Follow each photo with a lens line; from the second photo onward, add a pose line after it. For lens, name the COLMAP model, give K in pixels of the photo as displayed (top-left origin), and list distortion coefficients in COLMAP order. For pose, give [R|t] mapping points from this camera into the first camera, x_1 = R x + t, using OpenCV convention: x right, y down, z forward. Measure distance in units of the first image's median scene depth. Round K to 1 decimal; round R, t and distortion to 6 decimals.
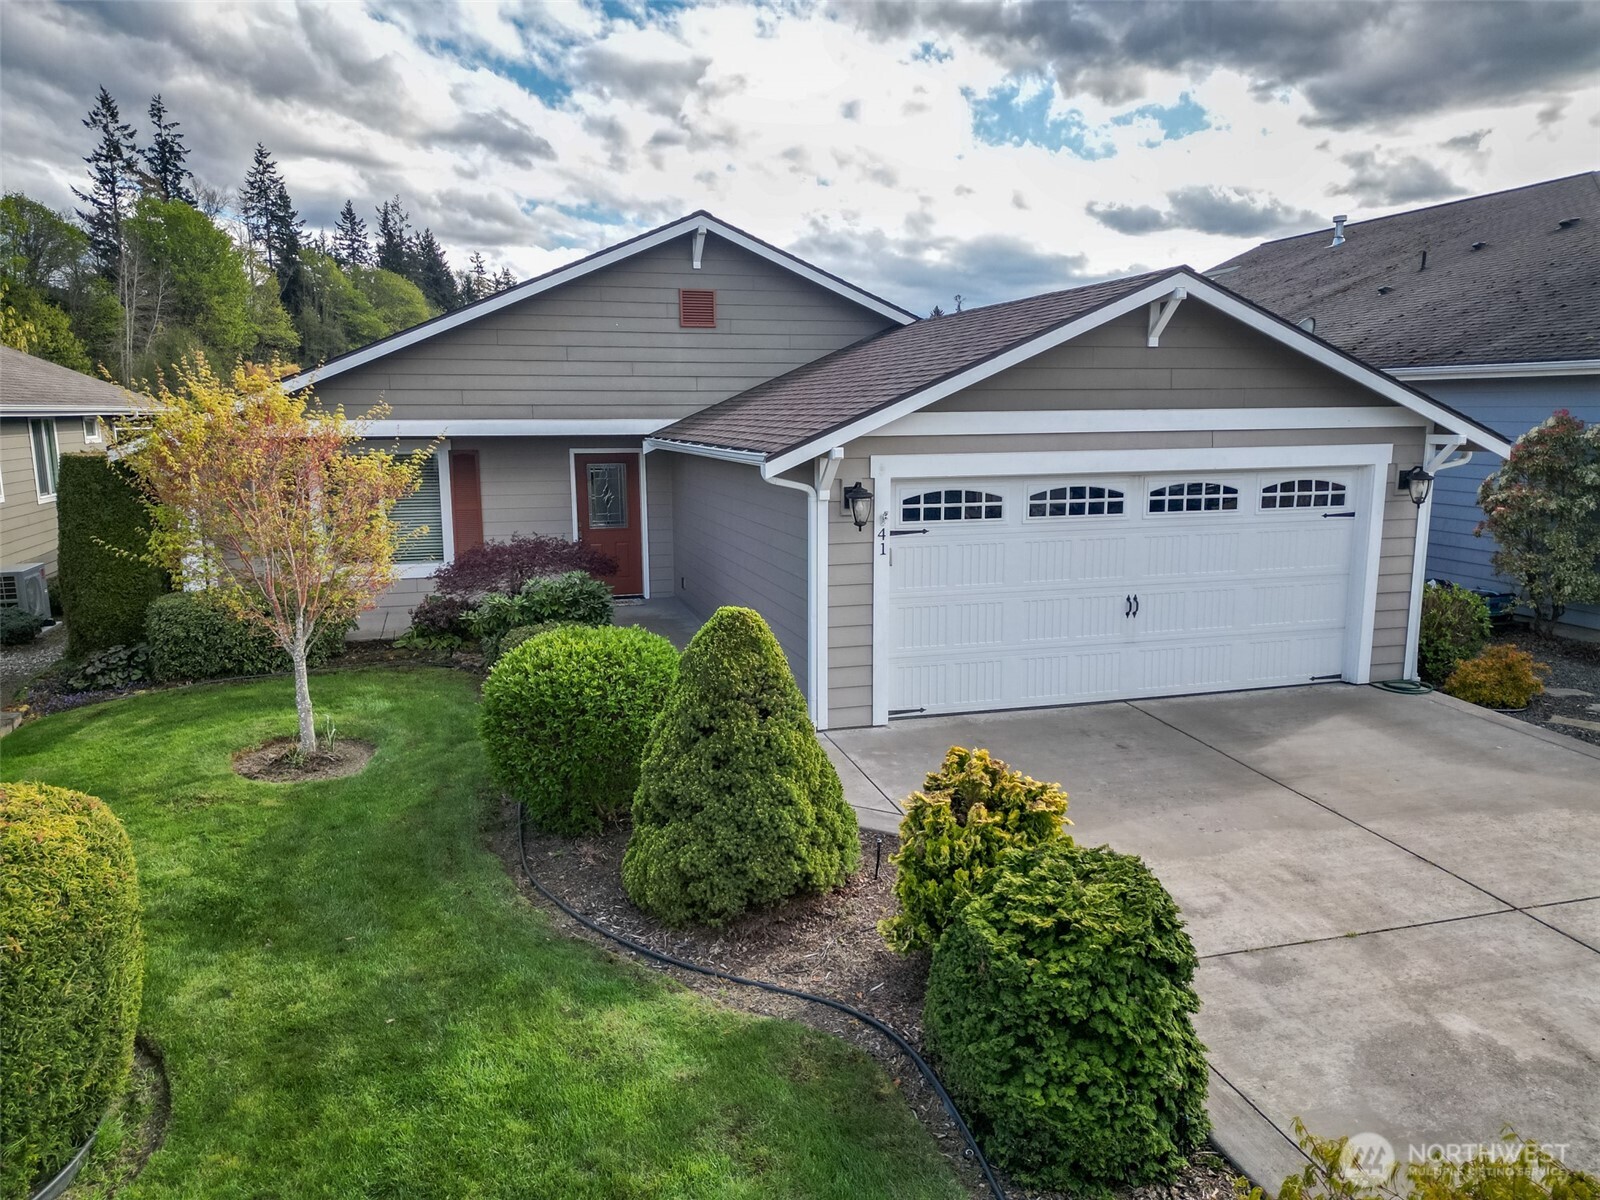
lens RADIAL K [[1121.3, 0, 803.1], [0, 1121.3, 591.9], [0, 0, 1]] dist [0.005965, 0.001171]
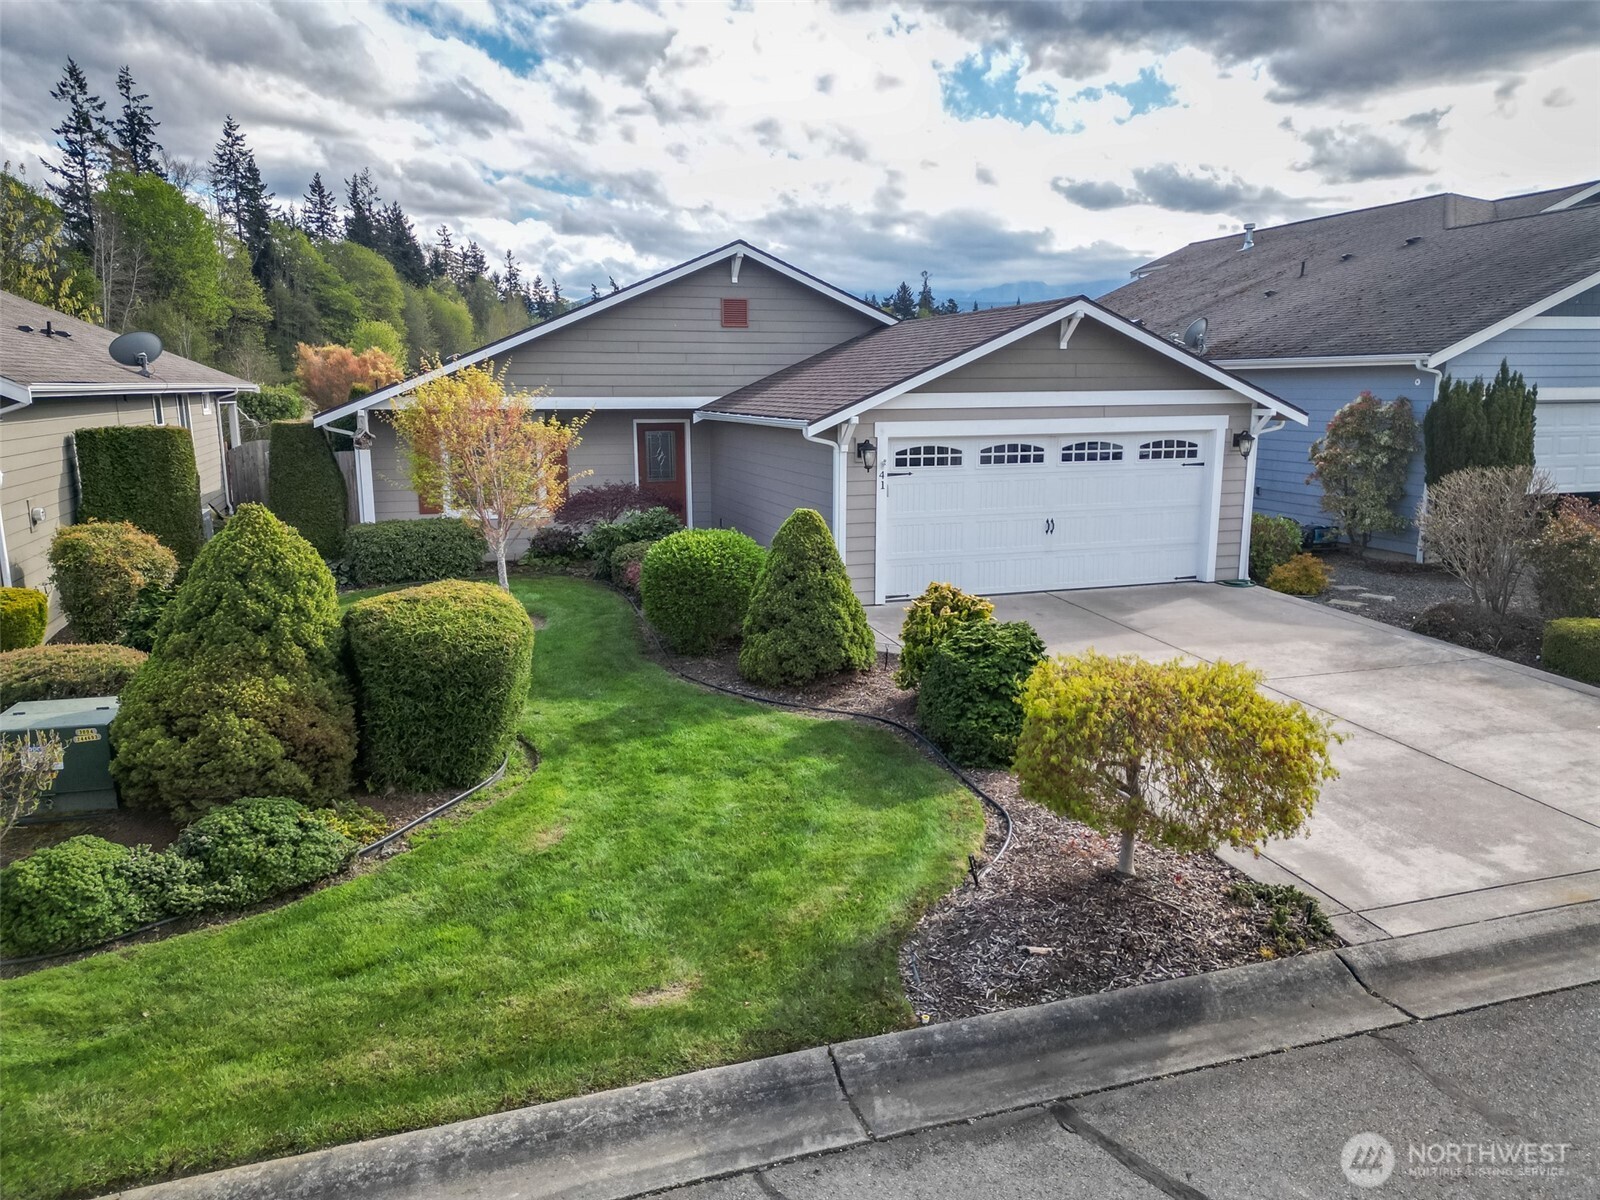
lens RADIAL K [[1109.9, 0, 800.0], [0, 1109.9, 600.0], [0, 0, 1]] dist [0.005632, 0.002028]
pose [[0.999691, -0.003239, 0.024633, -0.054814], [0.002482, 0.999525, 0.030717, 0.050134], [-0.024721, -0.030646, 0.999225, -0.349603]]
